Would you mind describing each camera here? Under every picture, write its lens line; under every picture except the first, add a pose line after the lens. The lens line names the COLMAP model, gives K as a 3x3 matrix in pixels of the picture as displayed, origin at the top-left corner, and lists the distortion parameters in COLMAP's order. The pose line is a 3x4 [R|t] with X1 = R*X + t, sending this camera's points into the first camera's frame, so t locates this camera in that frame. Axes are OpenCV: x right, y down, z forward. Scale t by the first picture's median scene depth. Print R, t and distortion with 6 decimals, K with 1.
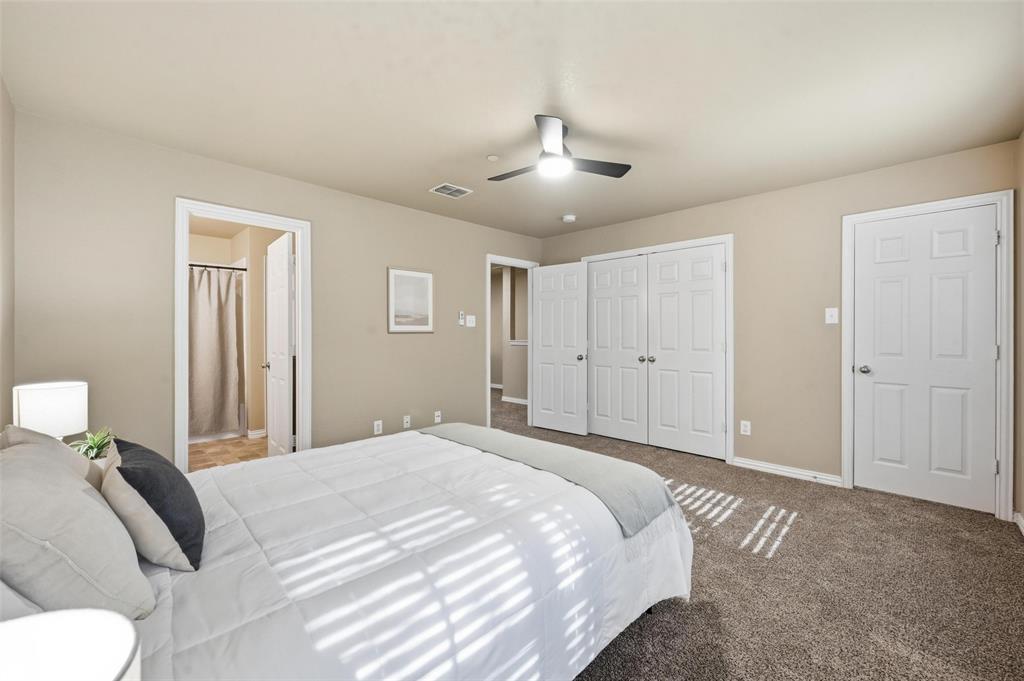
lens RADIAL K [[407.5, 0, 506.7], [0, 407.5, 337.5], [0, 0, 1]] dist [0.000533, 0.000530]
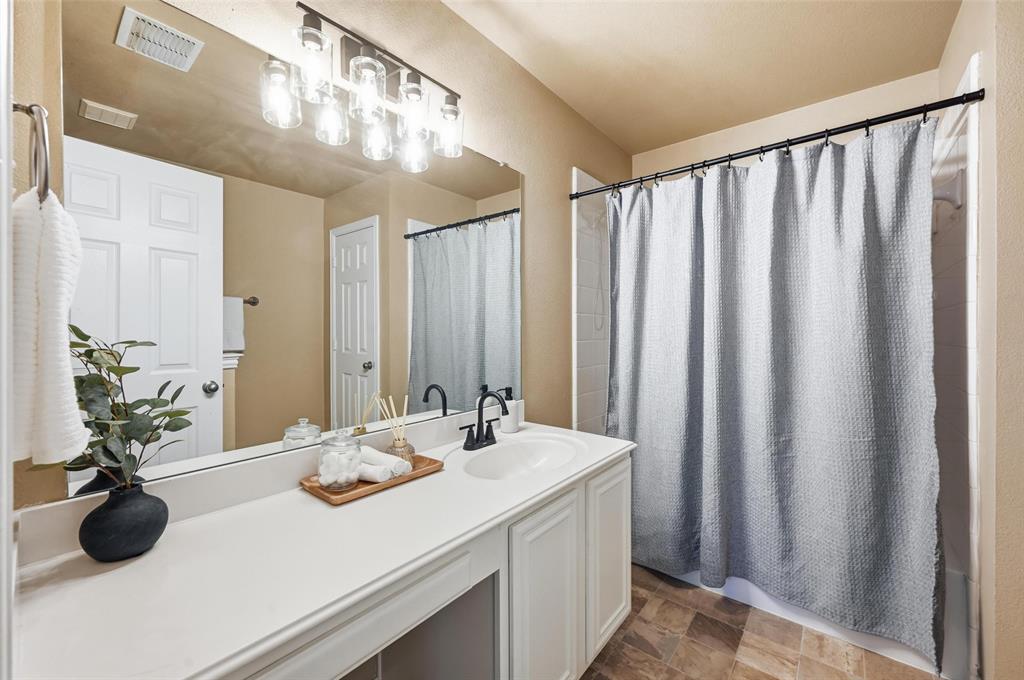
lens RADIAL K [[407.5, 0, 508.6], [0, 407.5, 337.7], [0, 0, 1]] dist [0.000533, 0.000530]
pose [[0.132666, 0.005326, -0.991147, -0.422899], [-0.005123, 0.999976, 0.004687, -0.003051], [0.991148, 0.004456, 0.132690, 0.672648]]
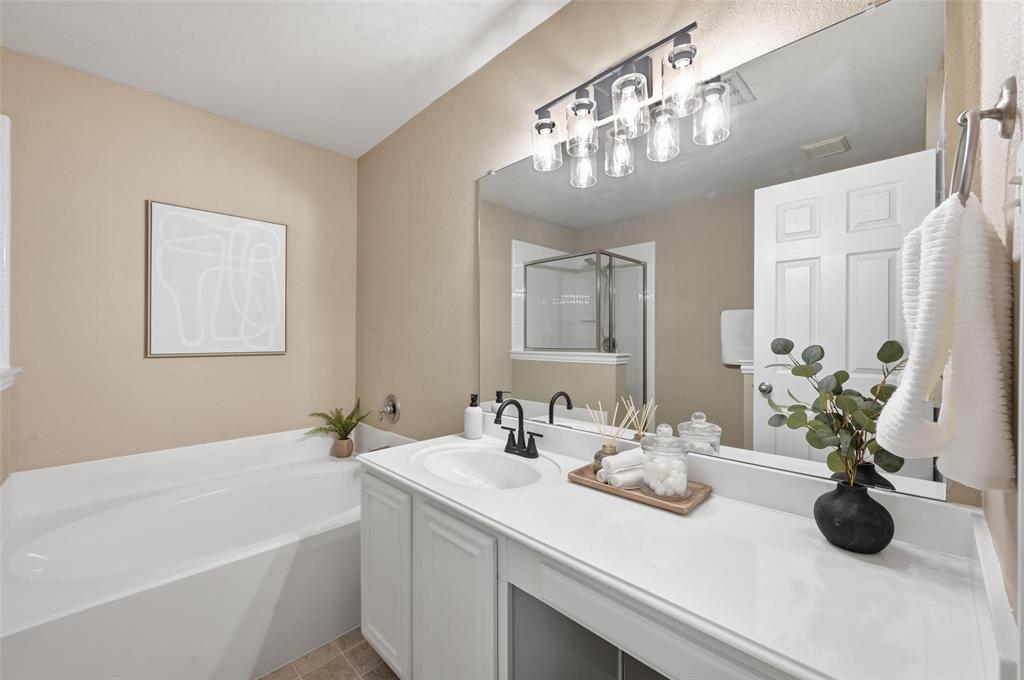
lens RADIAL K [[407.5, 0, 509.8], [0, 407.5, 338.2], [0, 0, 1]] dist [0.000533, 0.000530]
pose [[-0.999987, 0.000681, 0.004979, -0.988355], [0.000739, 0.999930, 0.011813, -0.023065], [-0.004970, 0.011817, -0.999918, 1.309987]]
